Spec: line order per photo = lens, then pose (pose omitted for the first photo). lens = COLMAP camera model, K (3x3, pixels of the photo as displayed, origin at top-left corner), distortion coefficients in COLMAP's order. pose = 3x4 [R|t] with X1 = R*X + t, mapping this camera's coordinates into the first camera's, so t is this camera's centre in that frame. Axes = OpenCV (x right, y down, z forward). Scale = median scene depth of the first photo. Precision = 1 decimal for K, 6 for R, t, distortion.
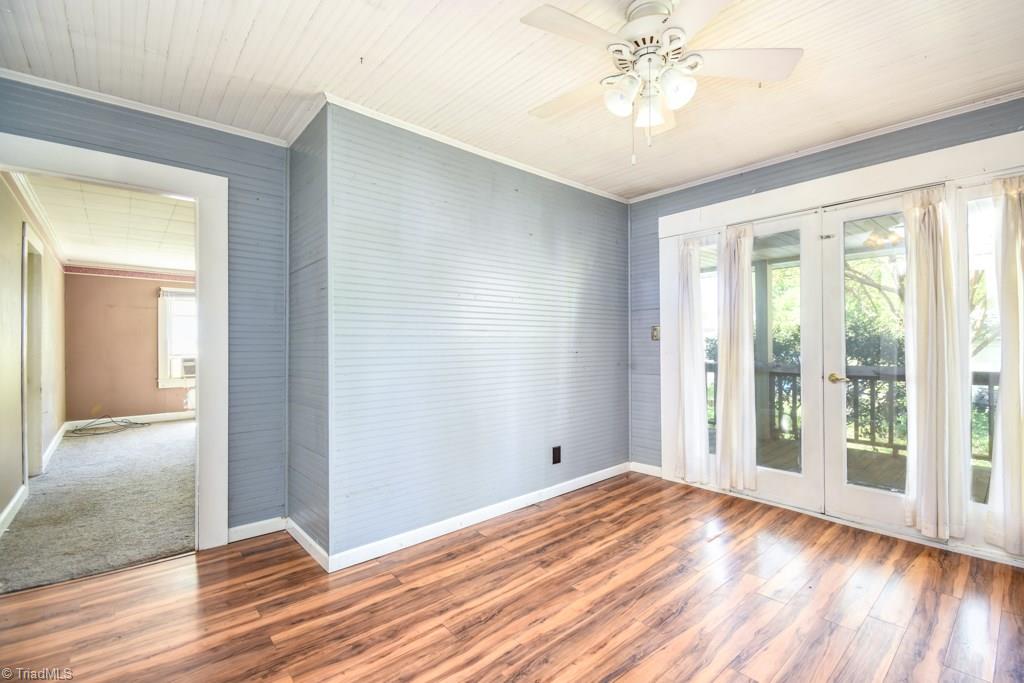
lens RADIAL K [[454.2, 0, 537.2], [0, 454.2, 342.6], [0, 0, 1]] dist [0.023311, -0.025158]
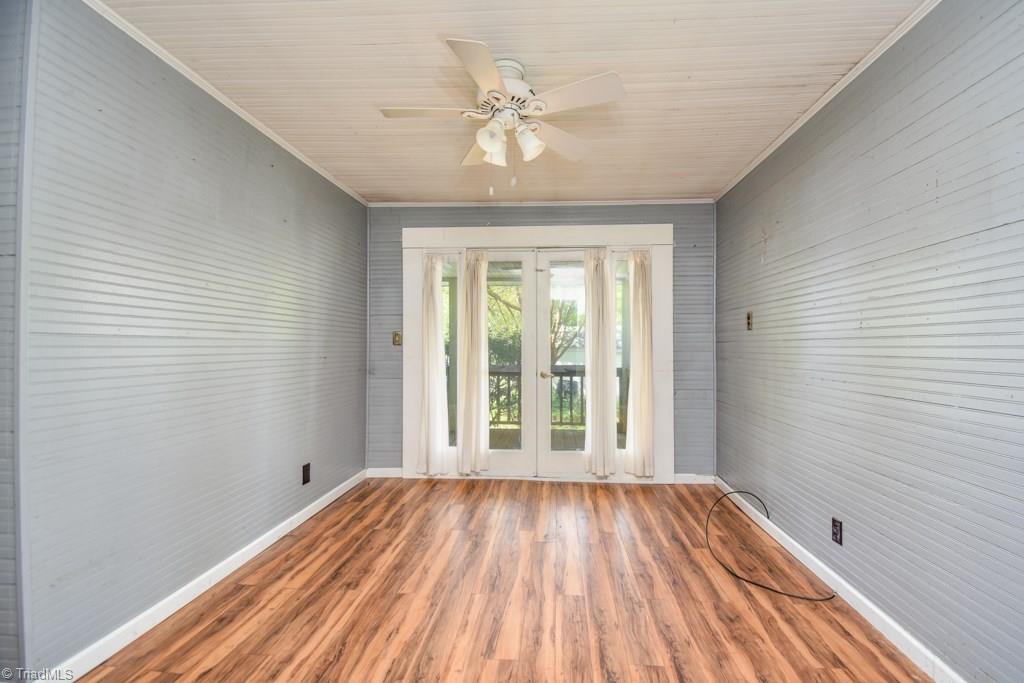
lens RADIAL K [[454.2, 0, 537.2], [0, 454.2, 342.6], [0, 0, 1]] dist [0.023311, -0.025158]
pose [[0.702583, 0.013595, 0.711472, -0.340224], [-0.006579, 0.999899, -0.012610, -0.000409], [-0.711572, 0.004179, 0.702601, 0.065955]]
